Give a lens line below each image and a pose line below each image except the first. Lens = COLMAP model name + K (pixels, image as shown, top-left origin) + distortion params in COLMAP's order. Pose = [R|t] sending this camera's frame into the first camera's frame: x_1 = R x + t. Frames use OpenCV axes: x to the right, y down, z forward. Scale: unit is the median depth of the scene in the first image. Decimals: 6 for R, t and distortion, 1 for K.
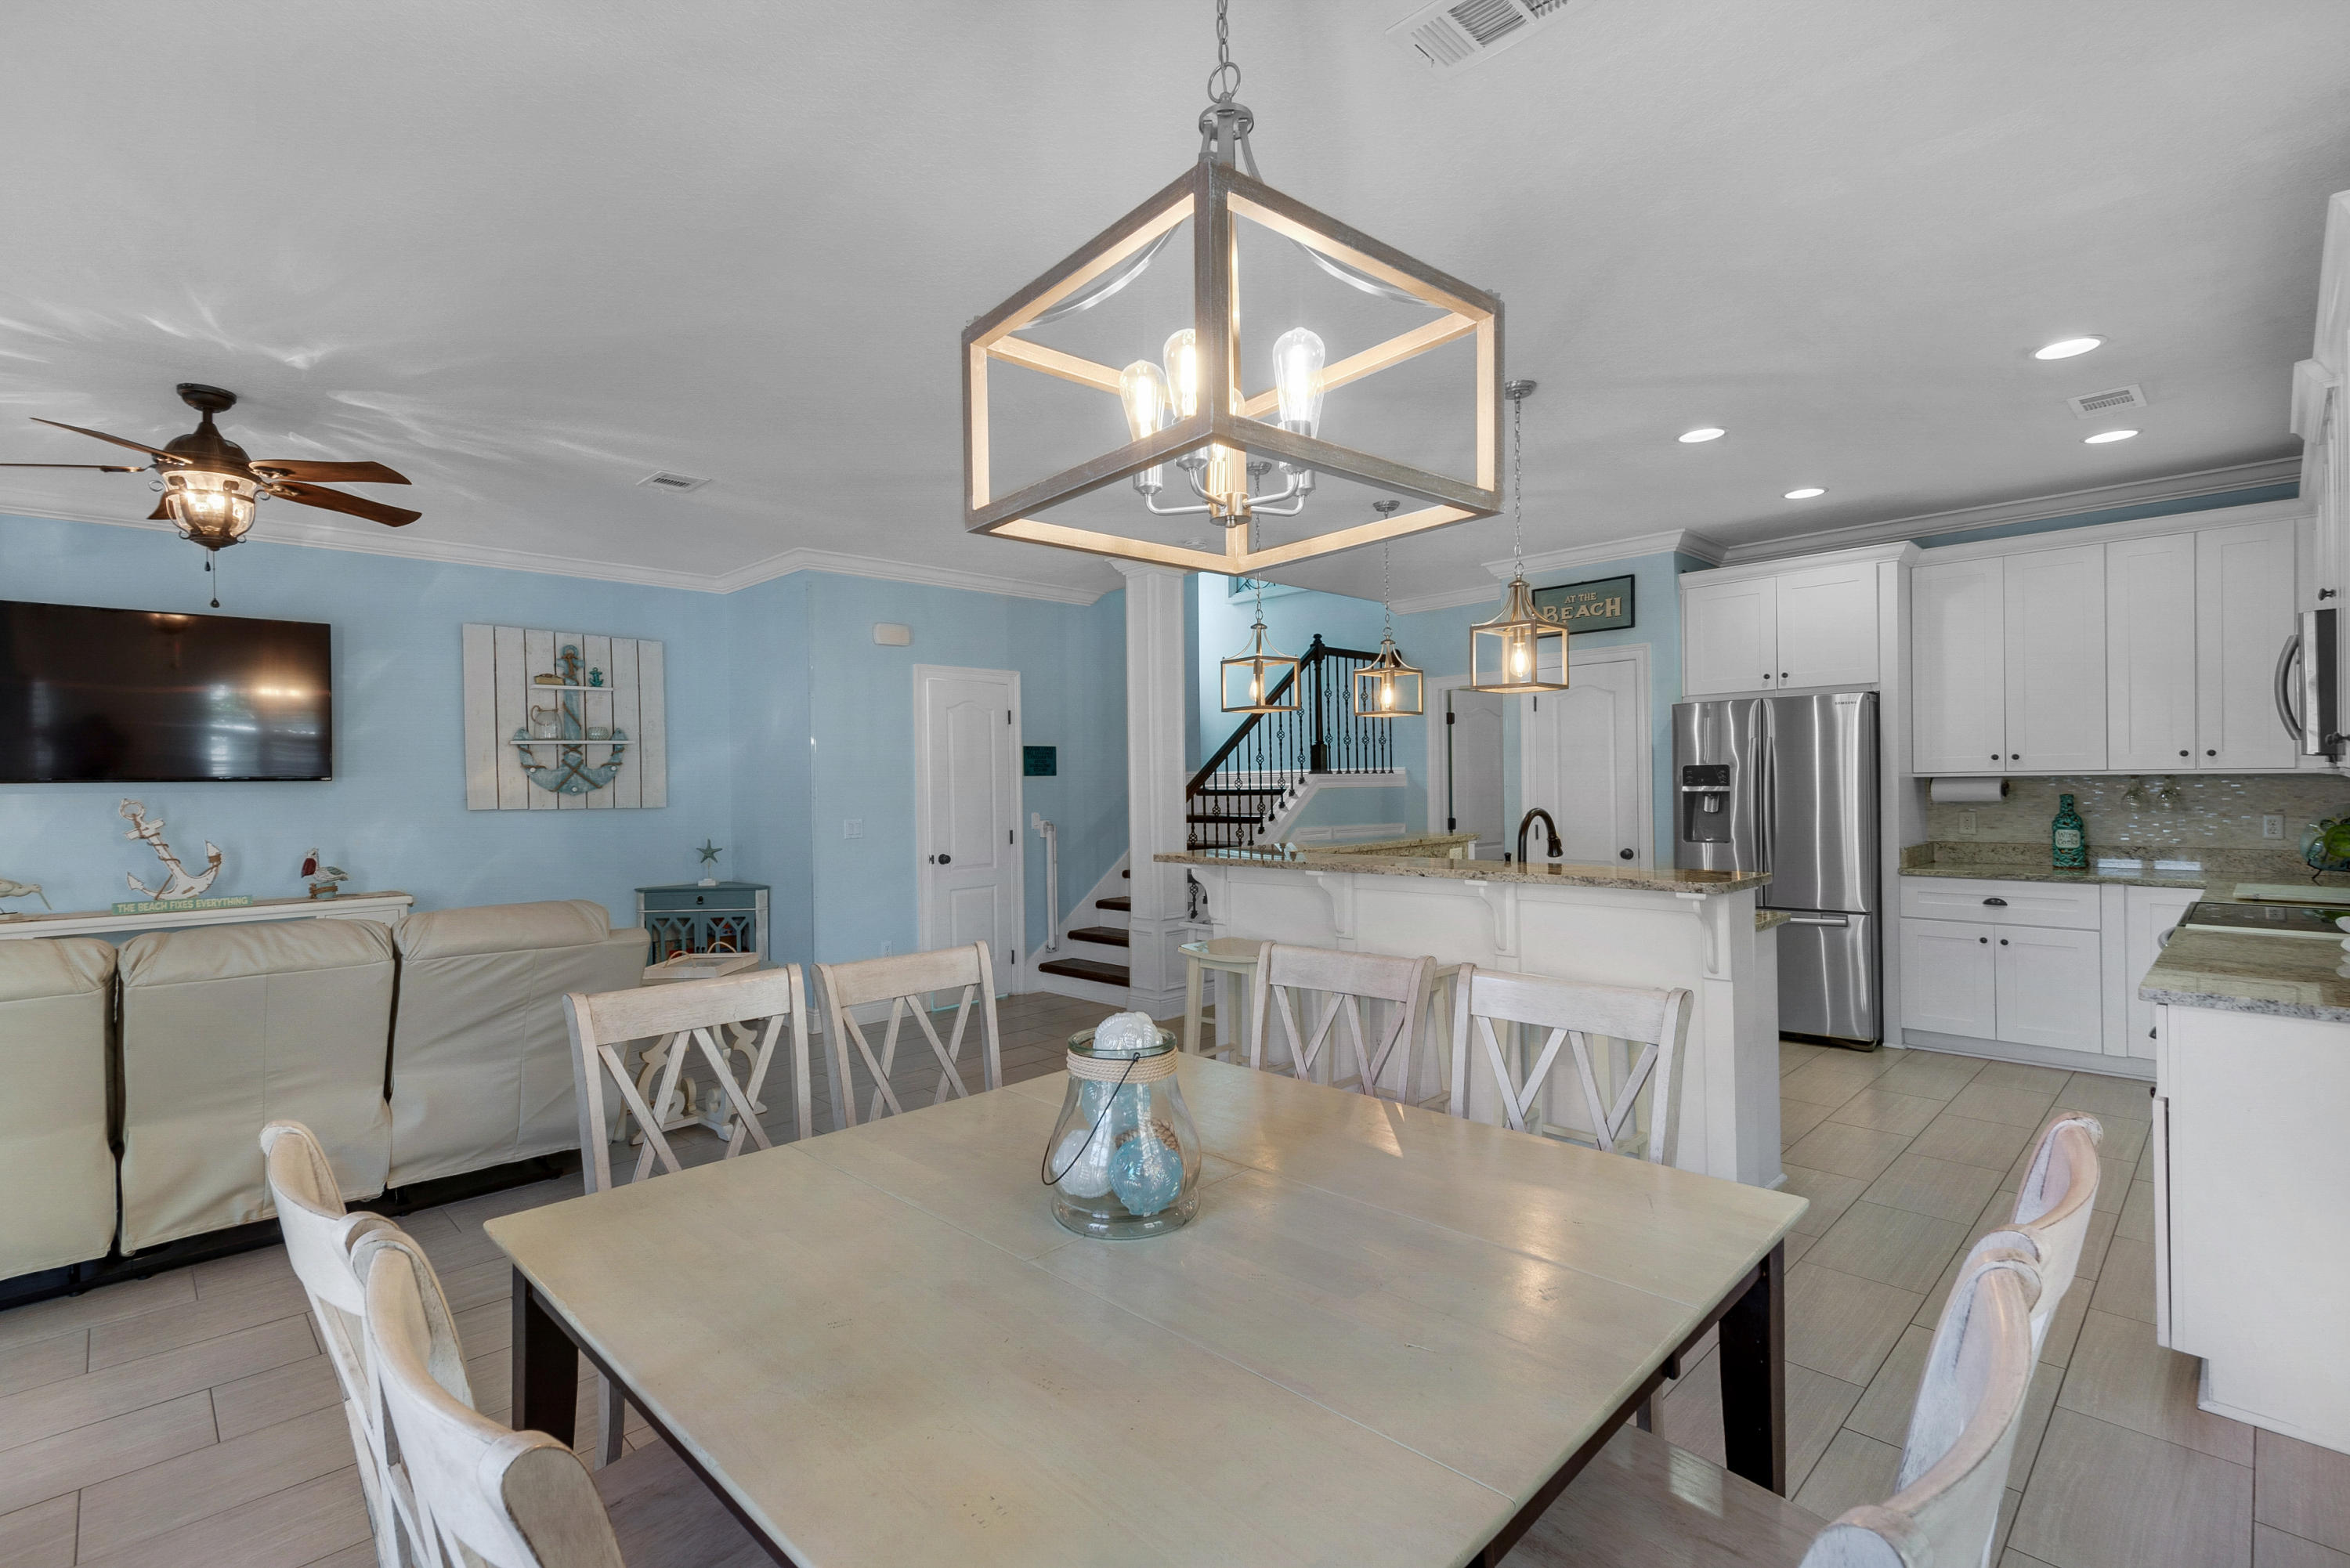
lens RADIAL K [[1089.6, 0, 1166.2], [0, 1089.6, 766.7], [0, 0, 1]] dist [0.021315, -0.011345]
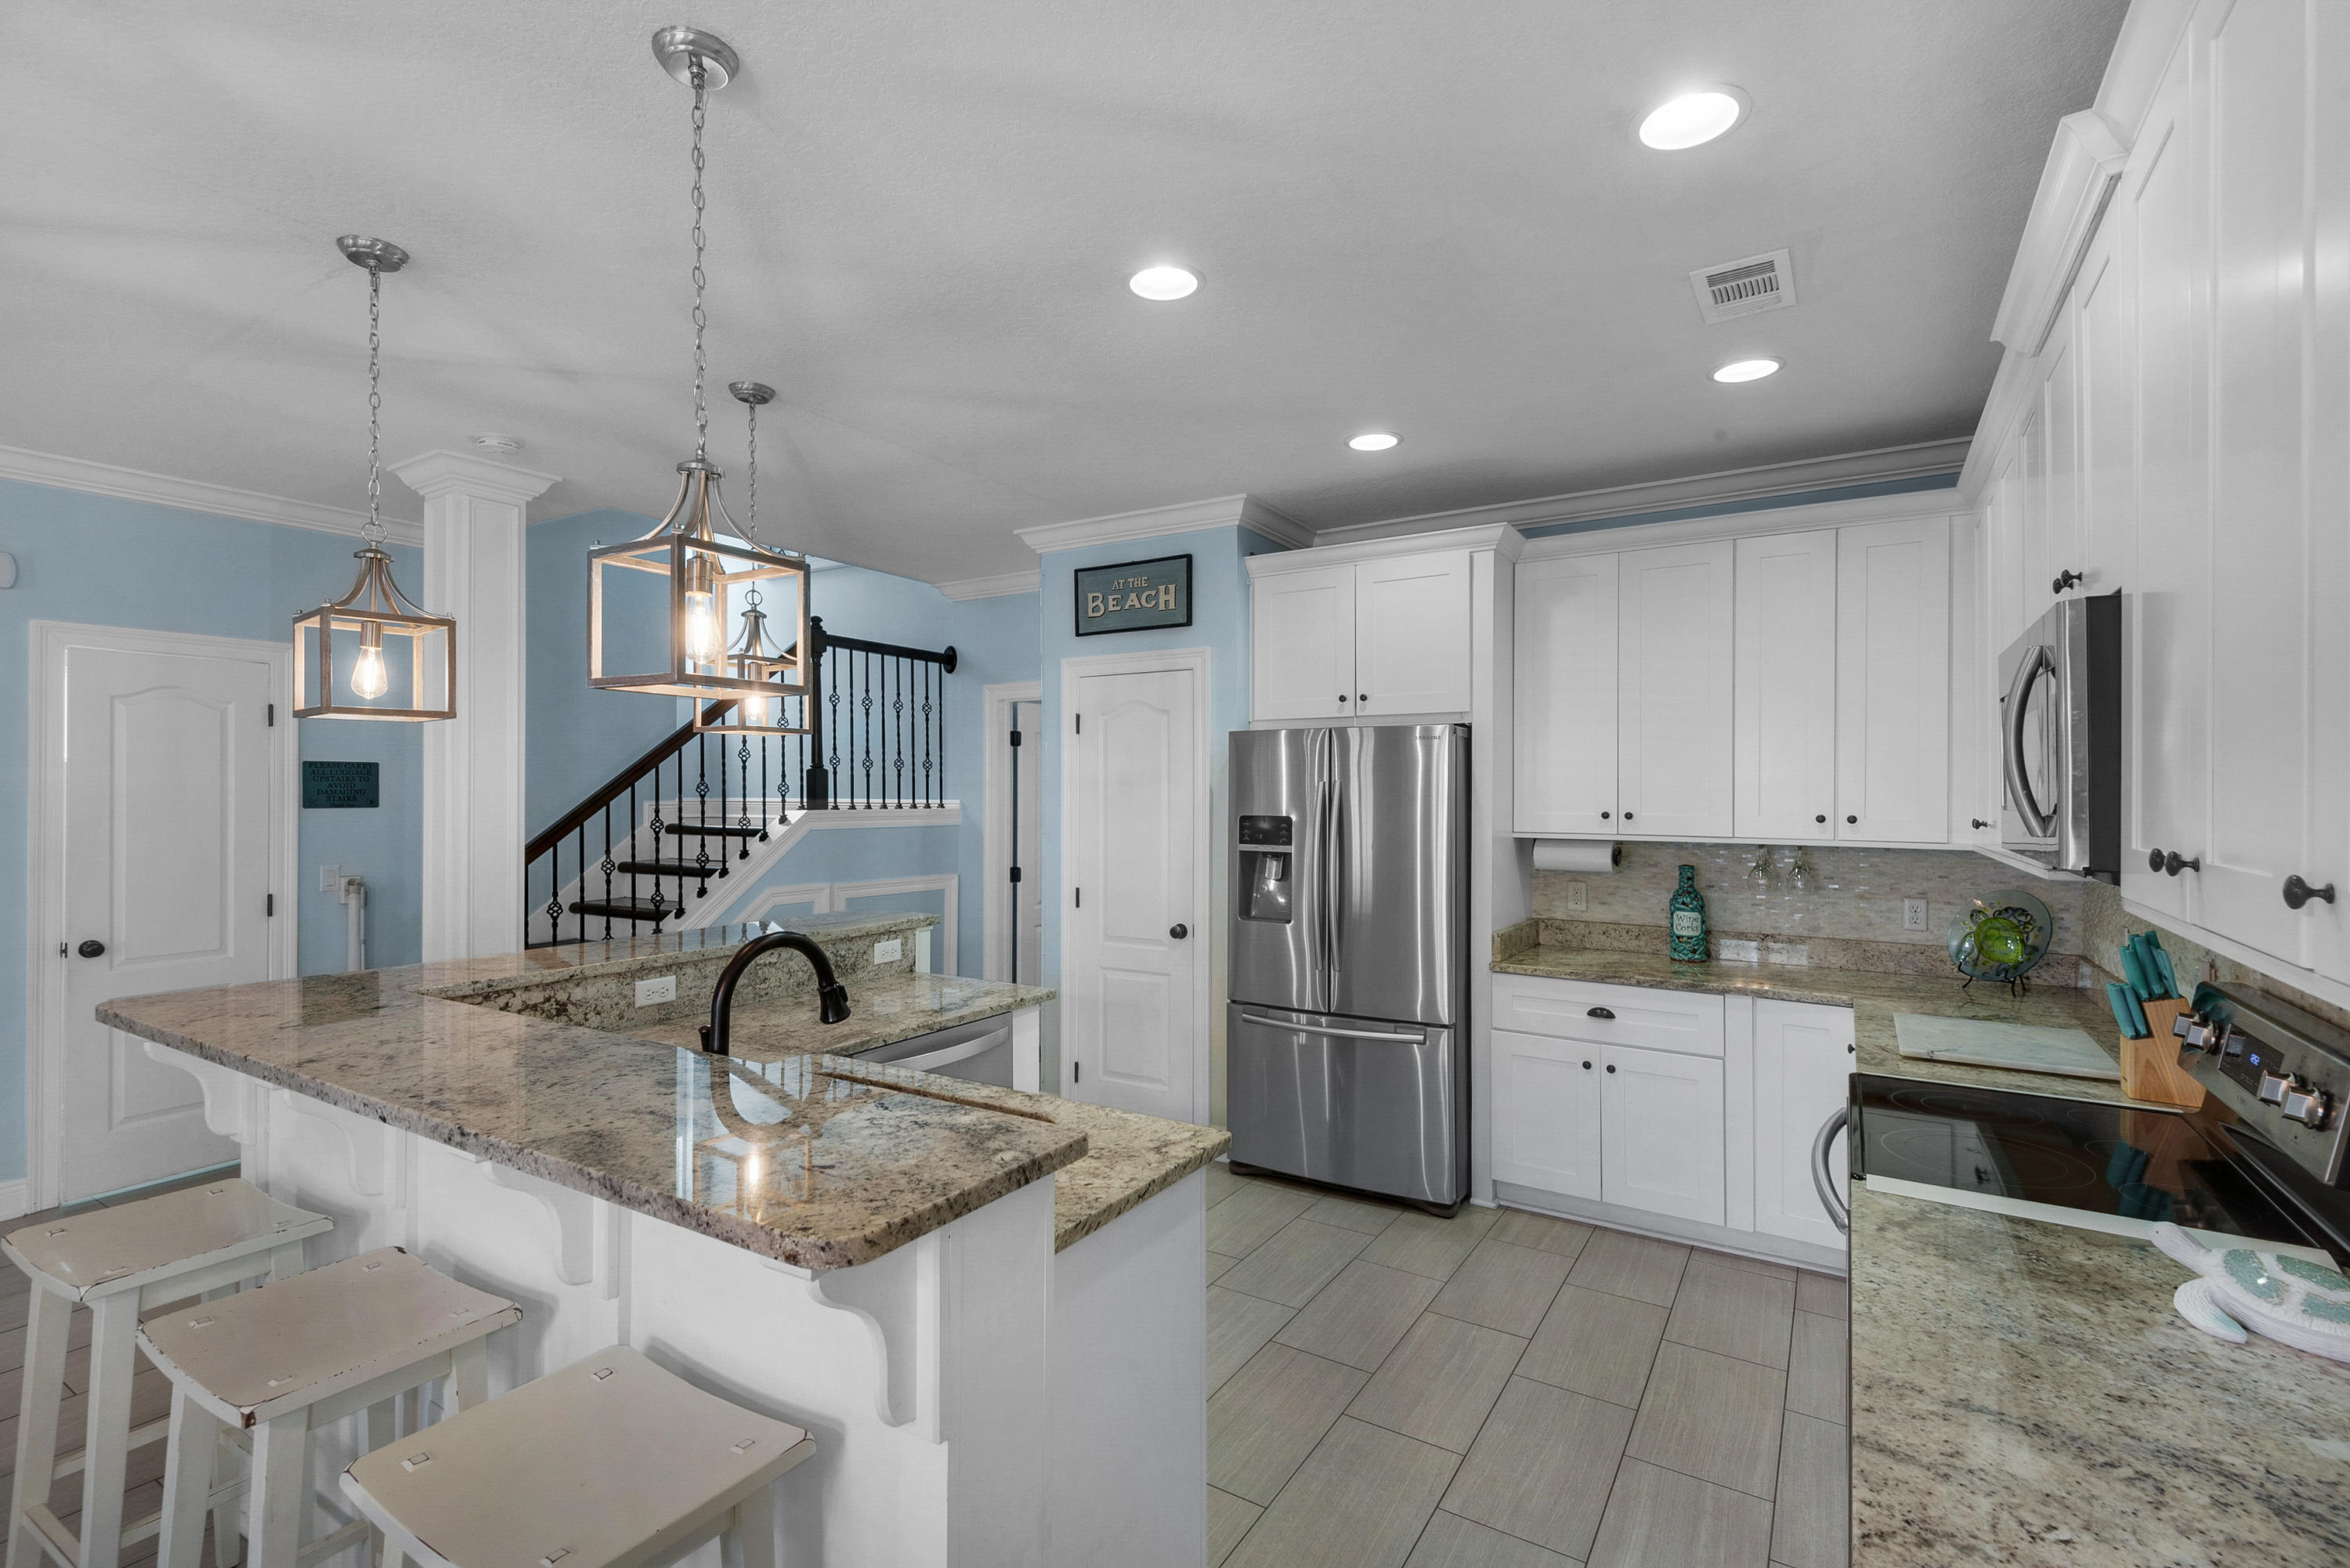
lens RADIAL K [[1054.8, 0, 1179.1], [0, 1054.8, 755.8], [0, 0, 1]] dist [0.029735, -0.016578]
pose [[0.972926, 0.027610, 0.229463, 0.276774], [-0.023023, 0.999478, -0.022643, -0.024486], [-0.229968, 0.016747, 0.973054, 0.329208]]
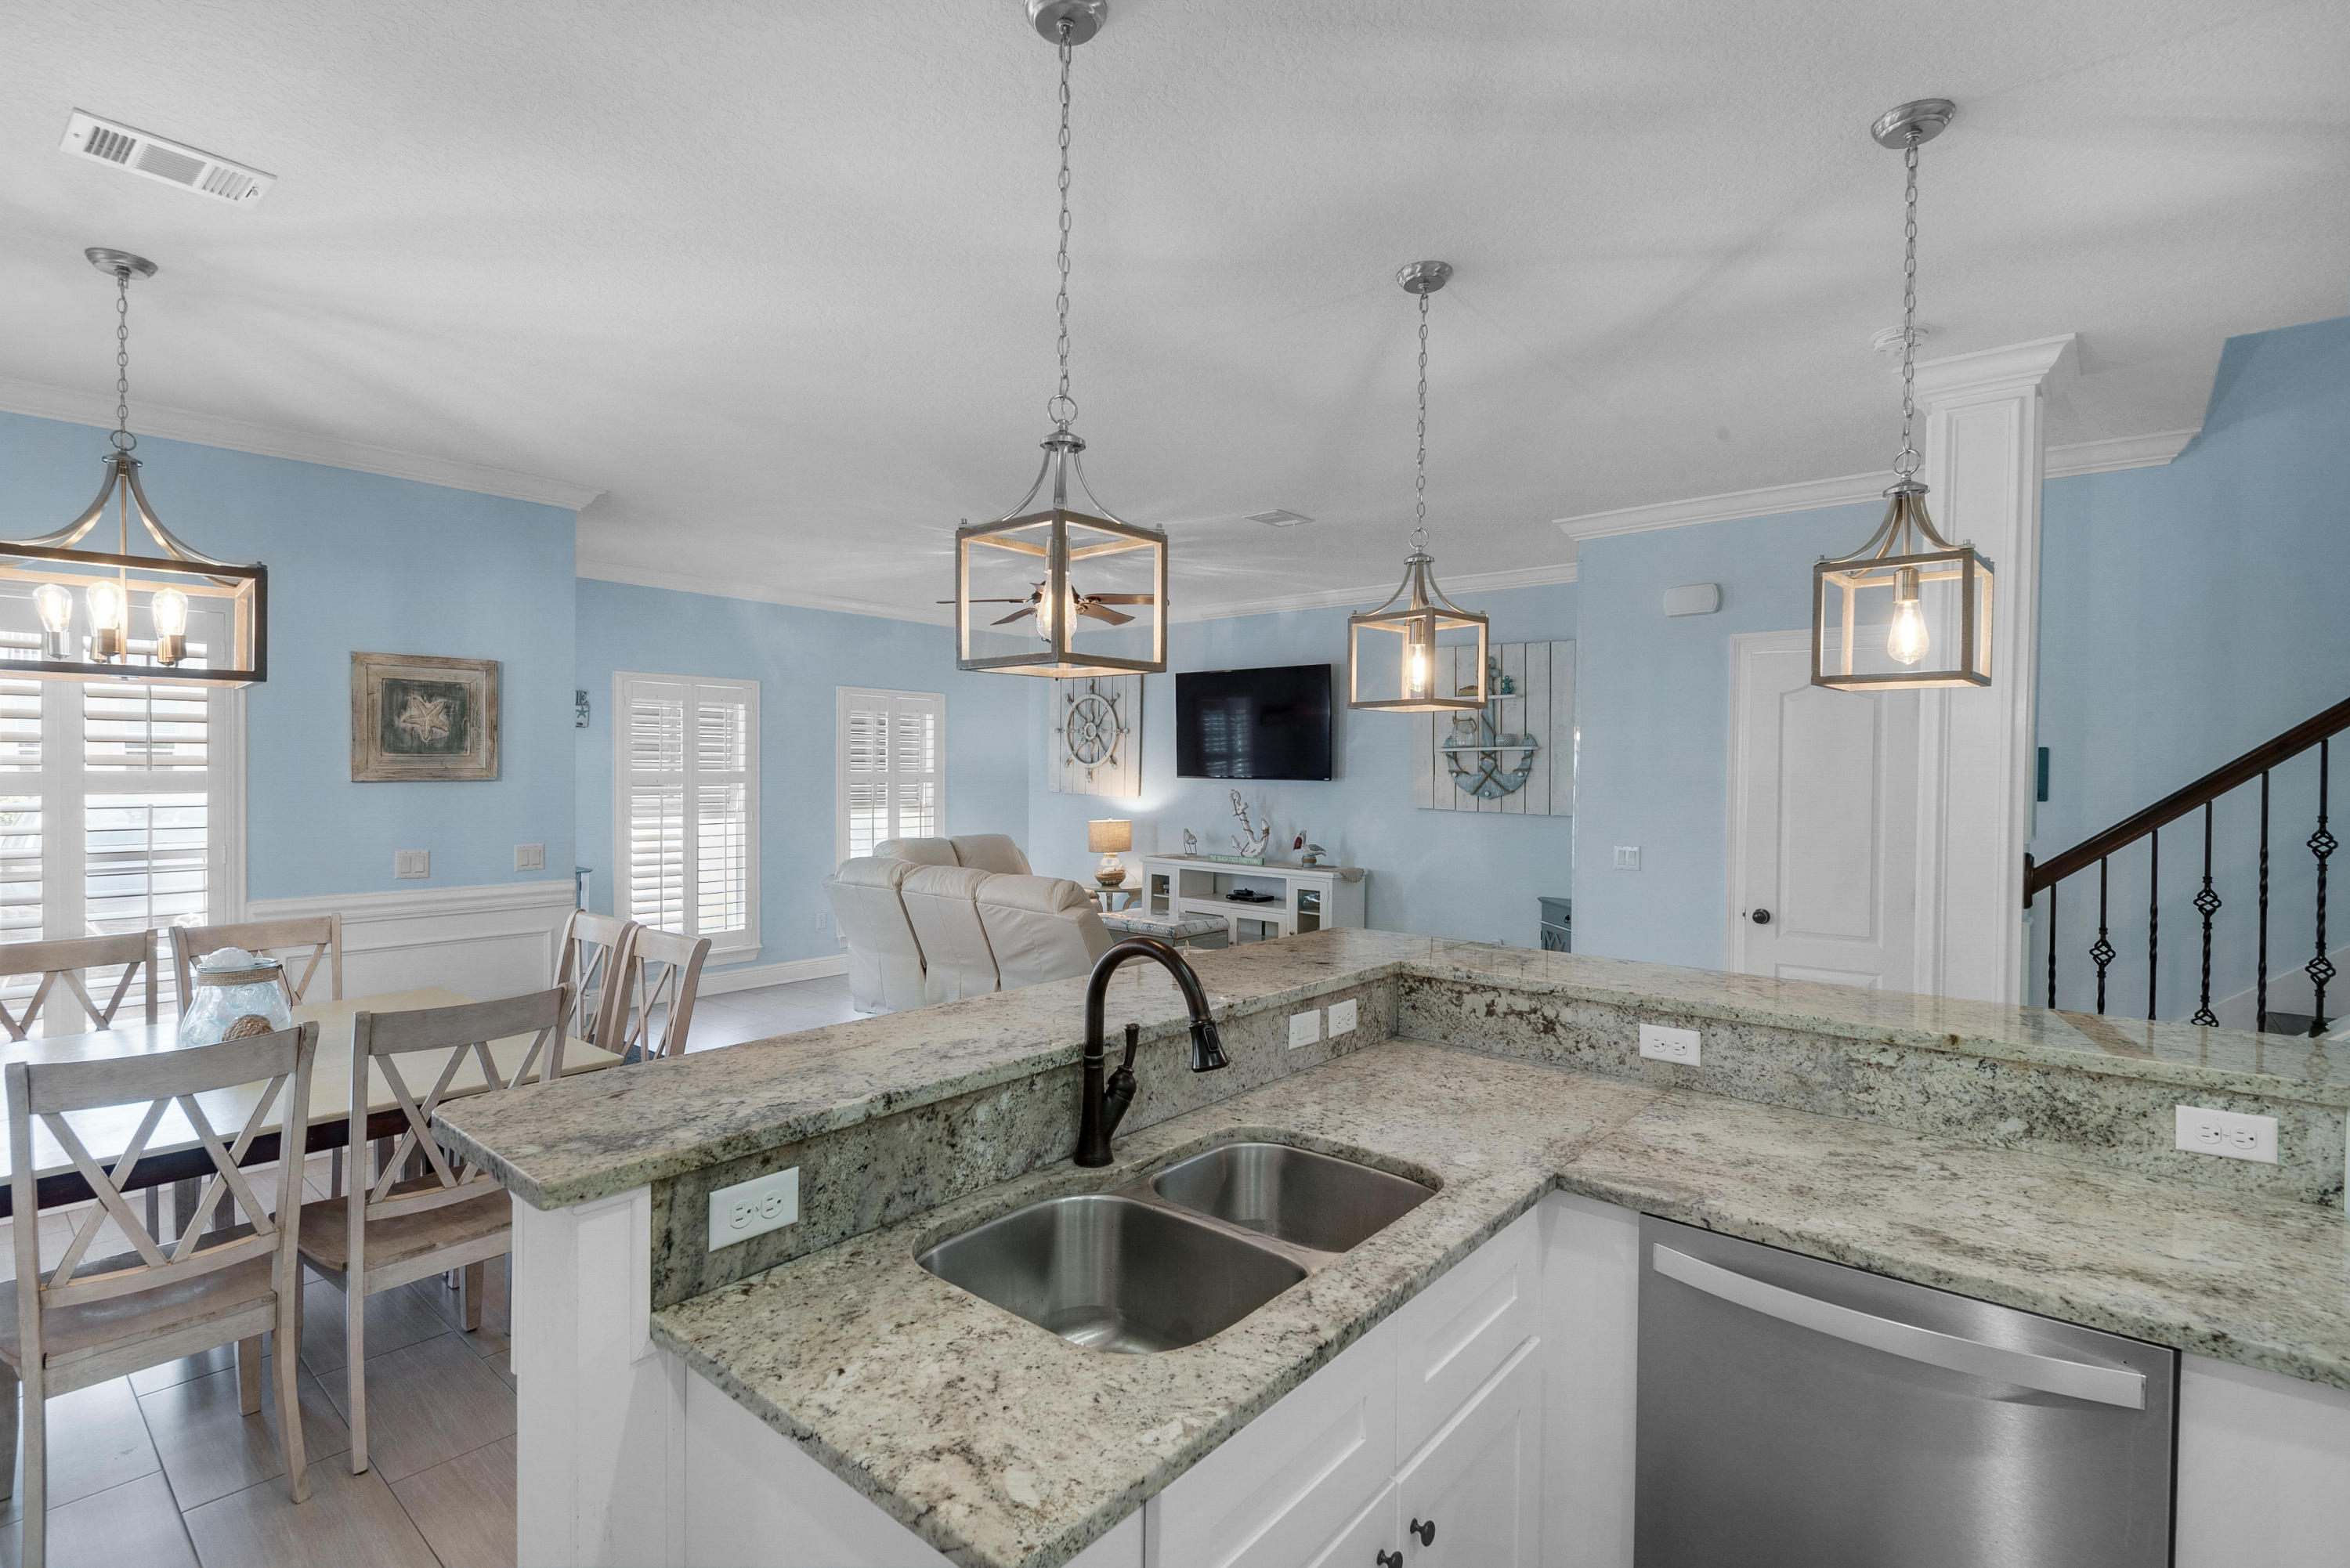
lens RADIAL K [[1087.0, 0, 1175.0], [0, 1087.0, 784.0], [0, 0, 1]] dist [0.021836, -0.016524]
pose [[0.084779, 0.031335, -0.995907, 0.509328], [0.003600, 0.999489, 0.031754, -0.024513], [0.996393, -0.006278, 0.084623, 0.649037]]
